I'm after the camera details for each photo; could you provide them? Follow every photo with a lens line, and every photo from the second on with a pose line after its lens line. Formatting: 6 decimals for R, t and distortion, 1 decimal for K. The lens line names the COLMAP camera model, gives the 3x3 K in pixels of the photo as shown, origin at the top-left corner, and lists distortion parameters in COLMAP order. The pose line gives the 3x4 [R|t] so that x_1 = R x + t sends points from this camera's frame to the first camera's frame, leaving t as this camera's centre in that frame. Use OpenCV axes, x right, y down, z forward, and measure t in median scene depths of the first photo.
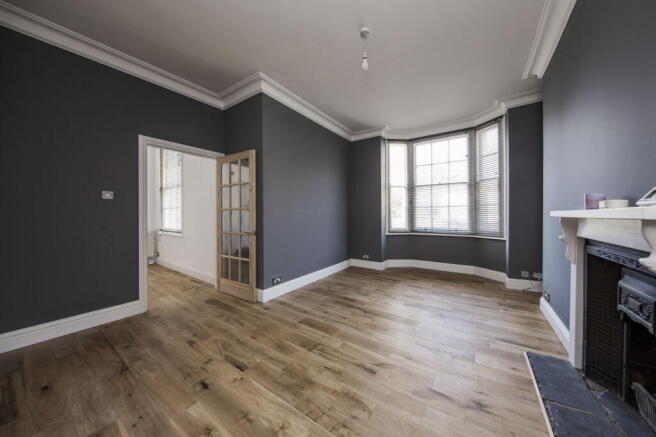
lens RADIAL K [[214.9, 0, 341.2], [0, 214.9, 215.9], [0, 0, 1]] dist [0.012282, -0.000266]
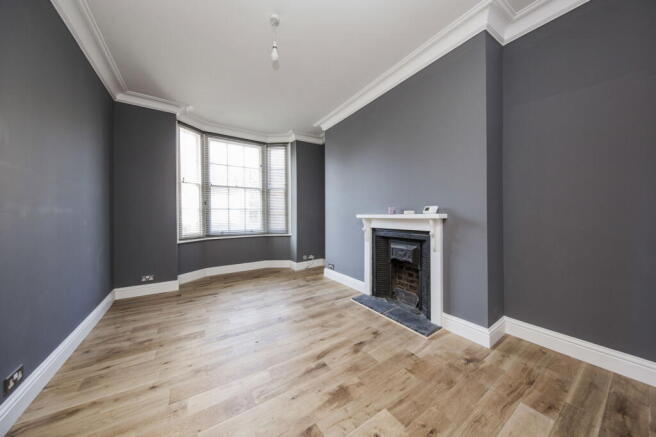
lens RADIAL K [[214.9, 0, 327.1], [0, 214.9, 216.2], [0, 0, 1]] dist [0.012282, -0.000266]
pose [[0.408651, -0.000732, 0.912690, -0.329113], [0.009271, 0.999951, -0.003349, -0.002088], [-0.912644, 0.009831, 0.408638, 0.219968]]
